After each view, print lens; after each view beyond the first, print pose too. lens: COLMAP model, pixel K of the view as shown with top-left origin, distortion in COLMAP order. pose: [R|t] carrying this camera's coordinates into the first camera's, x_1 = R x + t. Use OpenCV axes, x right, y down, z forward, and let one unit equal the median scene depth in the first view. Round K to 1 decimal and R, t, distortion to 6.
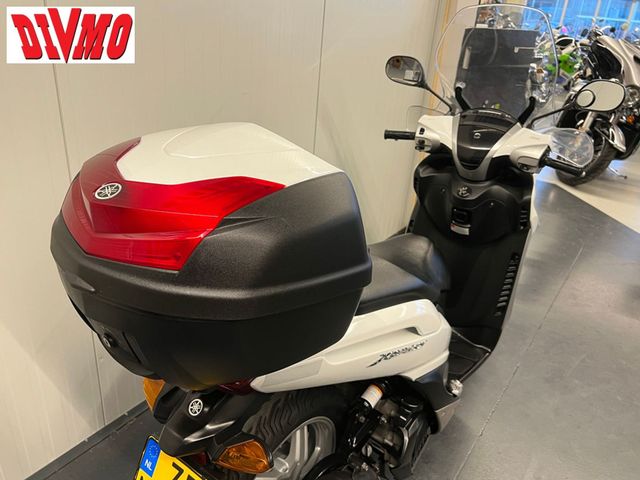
lens RADIAL K [[507.7, 0, 320.0], [0, 507.7, 239.4], [0, 0, 1]] dist [0.015545, 0.000969]
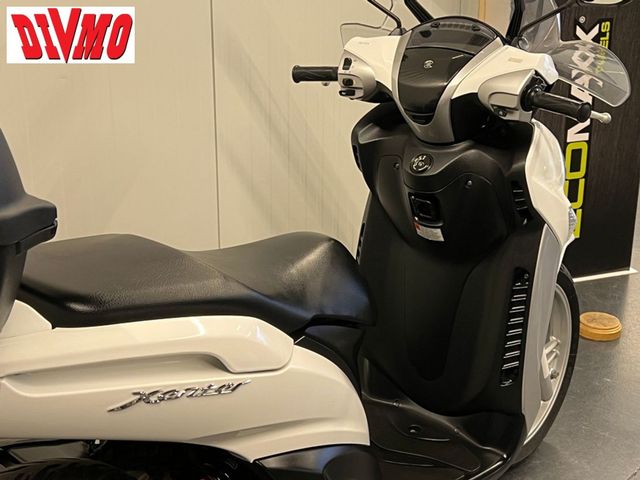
lens RADIAL K [[1028.3, 0, 320.3], [0, 1028.3, 241.7], [0, 0, 1]] dist [0.109817, 0.000000]
pose [[0.989398, -0.033219, -0.141378, 0.330708], [0.019130, 0.994817, -0.099870, 0.107320], [0.143962, 0.096106, 0.984905, -0.149316]]
